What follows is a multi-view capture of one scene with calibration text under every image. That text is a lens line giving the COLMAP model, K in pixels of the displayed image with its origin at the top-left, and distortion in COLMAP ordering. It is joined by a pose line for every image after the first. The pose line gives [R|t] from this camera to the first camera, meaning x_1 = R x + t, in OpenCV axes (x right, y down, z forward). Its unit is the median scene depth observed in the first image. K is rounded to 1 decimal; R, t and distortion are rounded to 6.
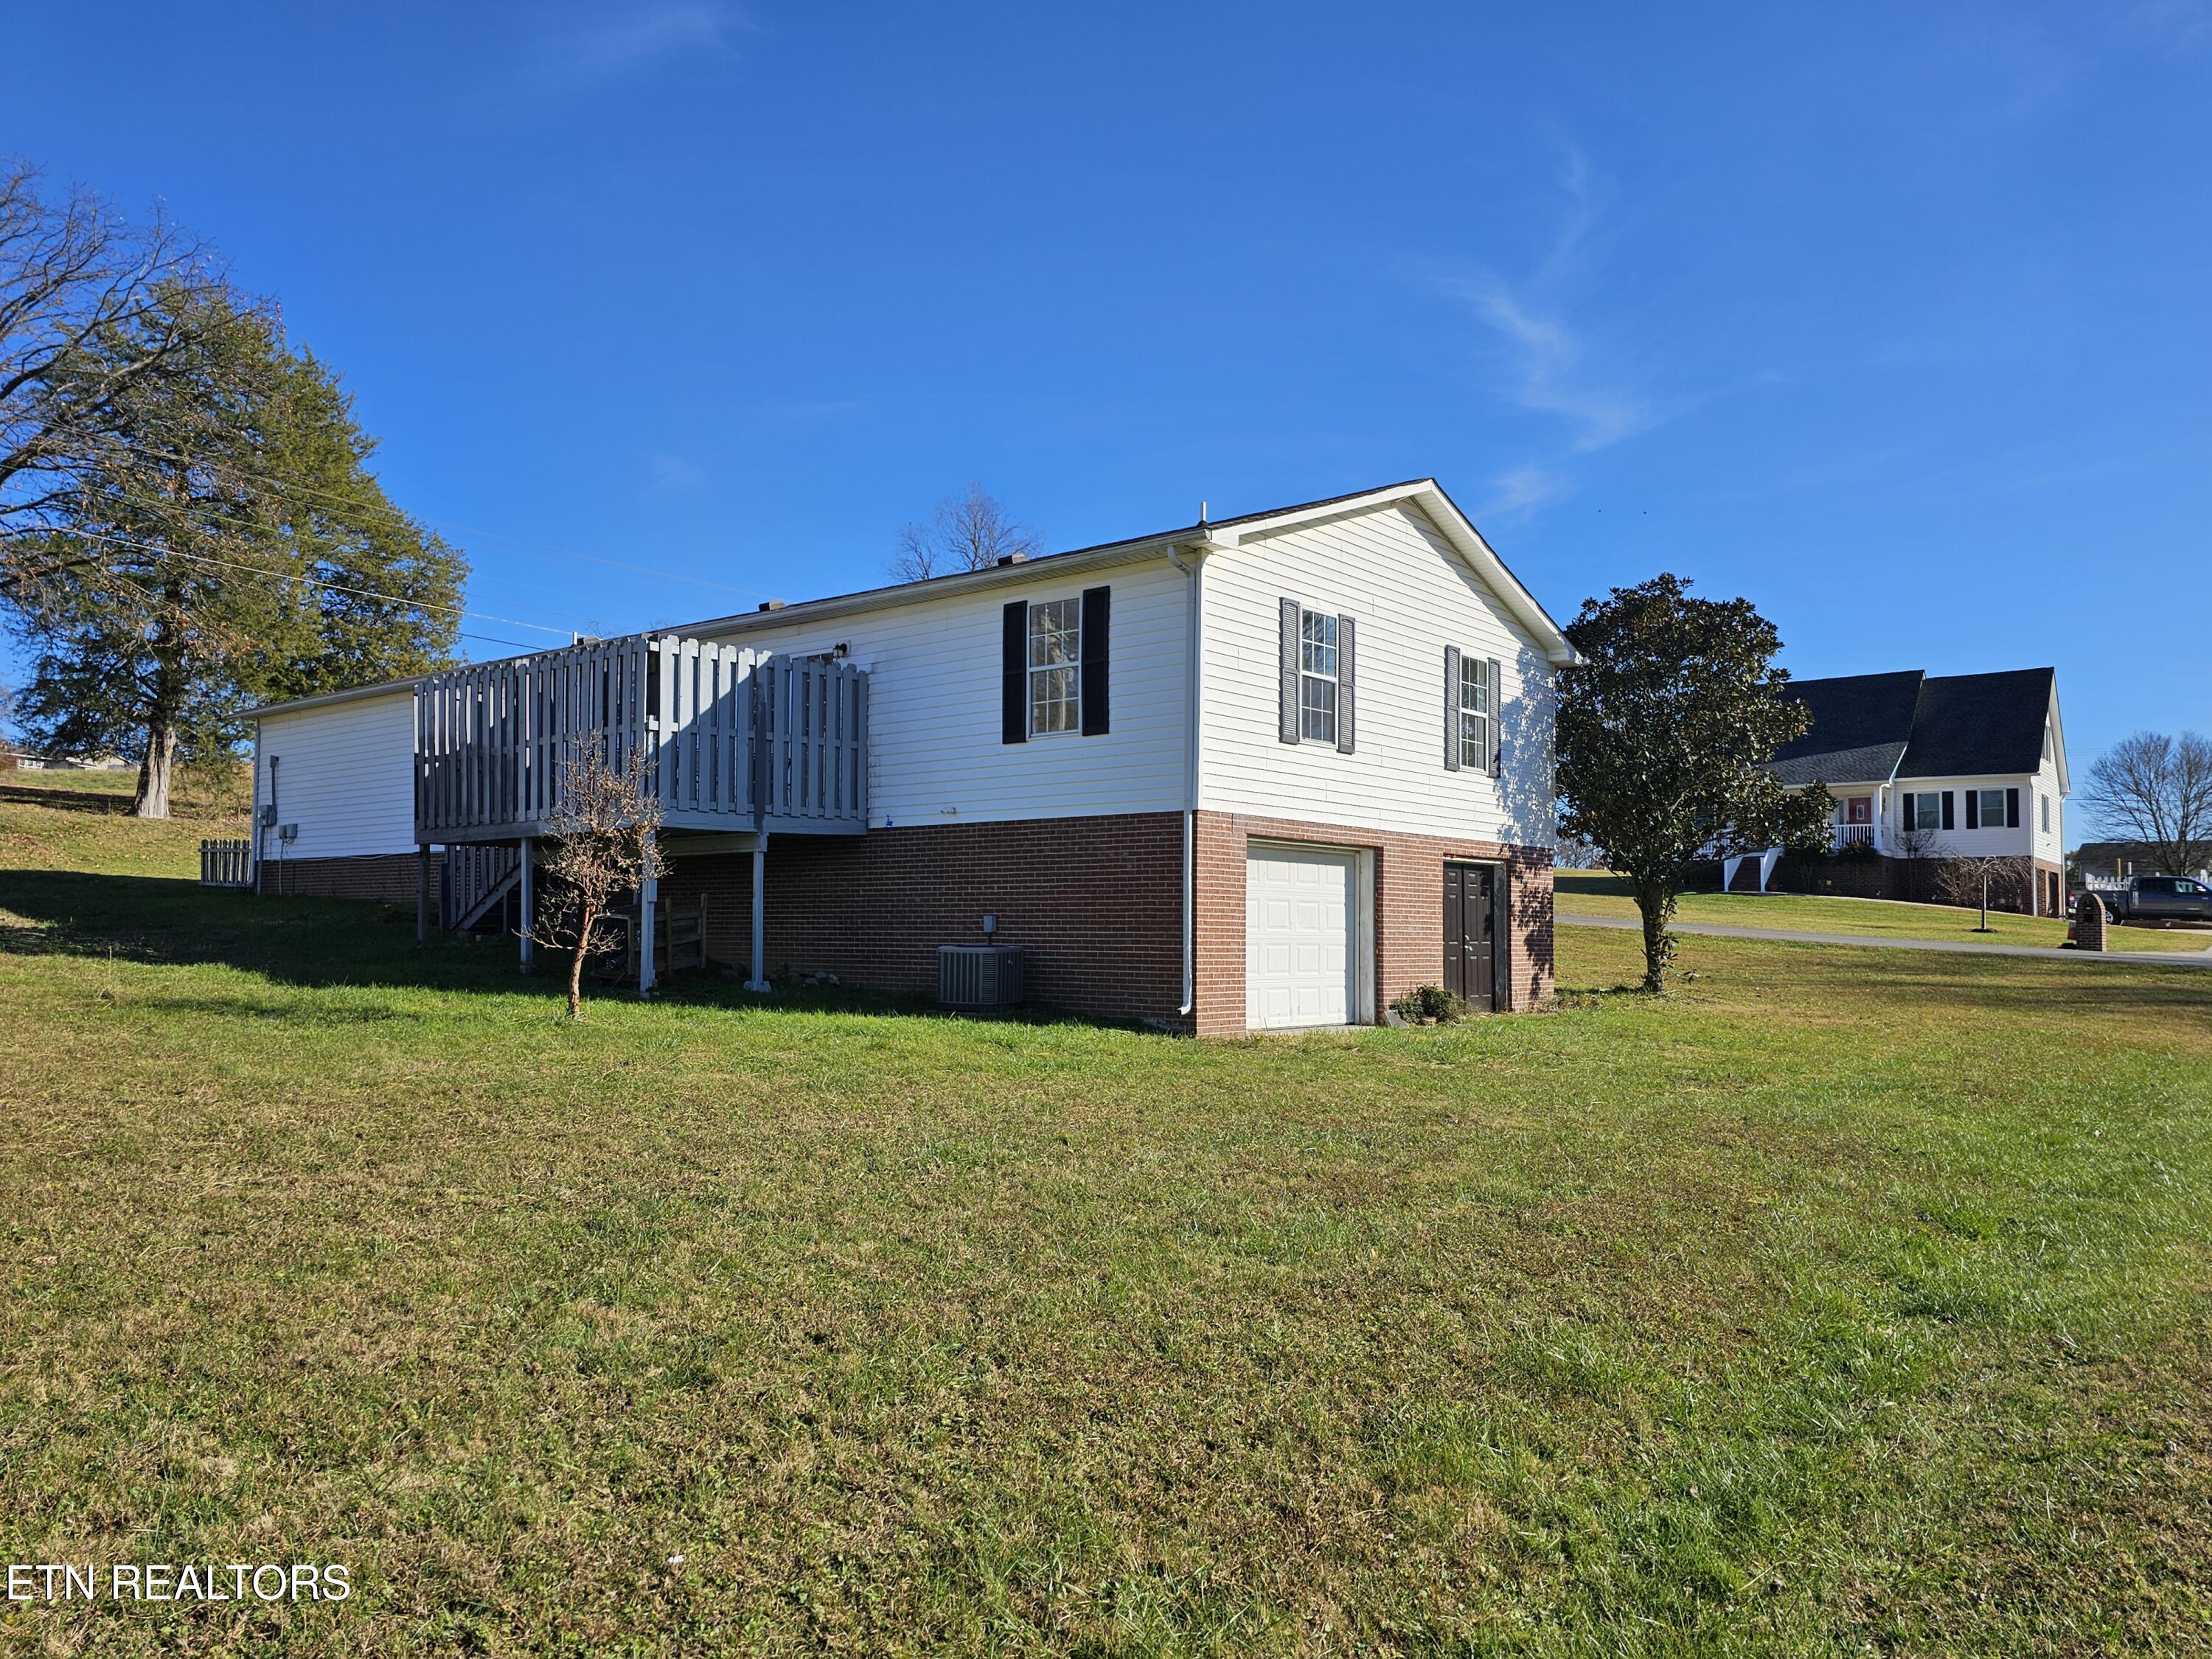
lens RADIAL K [[1595.5, 0, 1144.9], [0, 1595.5, 868.3], [0, 0, 1]] dist [0.064922, -0.082302]
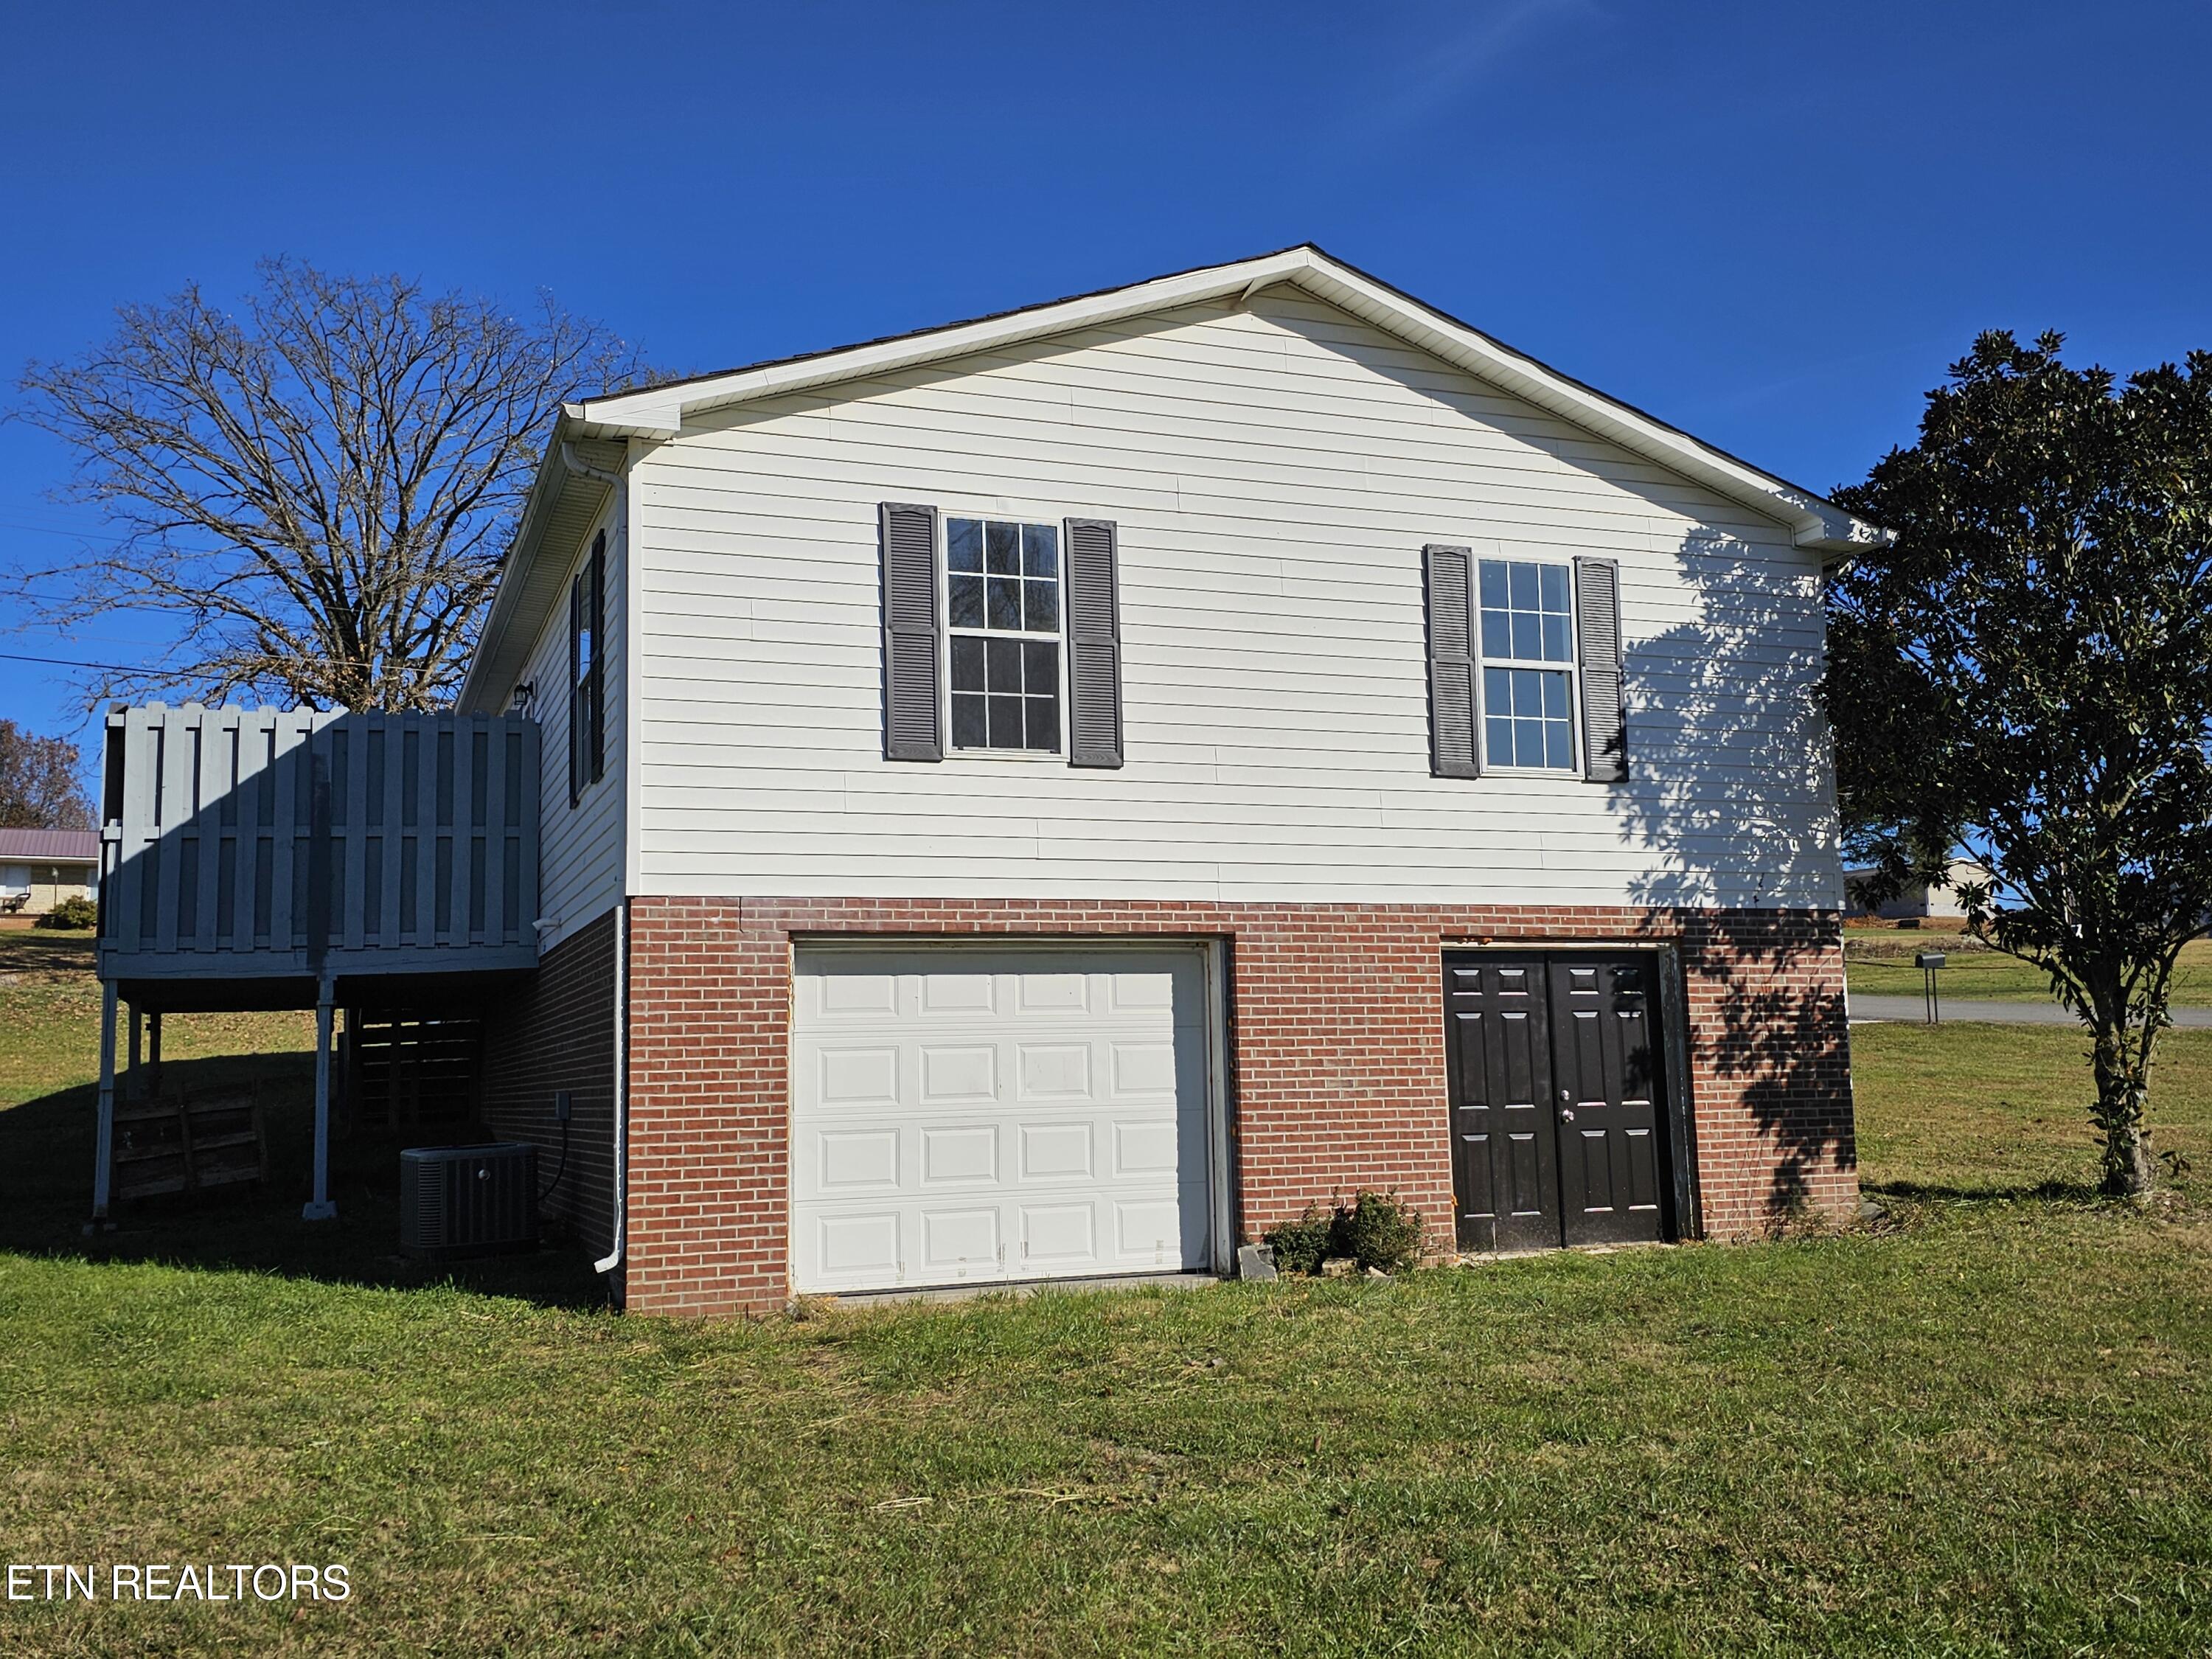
lens RADIAL K [[2044.9, 0, 1174.0], [0, 2044.9, 840.3], [0, 0, 1]] dist [0.199326, -0.504103]
pose [[0.874575, -0.087795, -0.476875, 0.461284], [0.052546, 0.994840, -0.086787, 0.013950], [0.482034, 0.050844, 0.874676, 0.389363]]
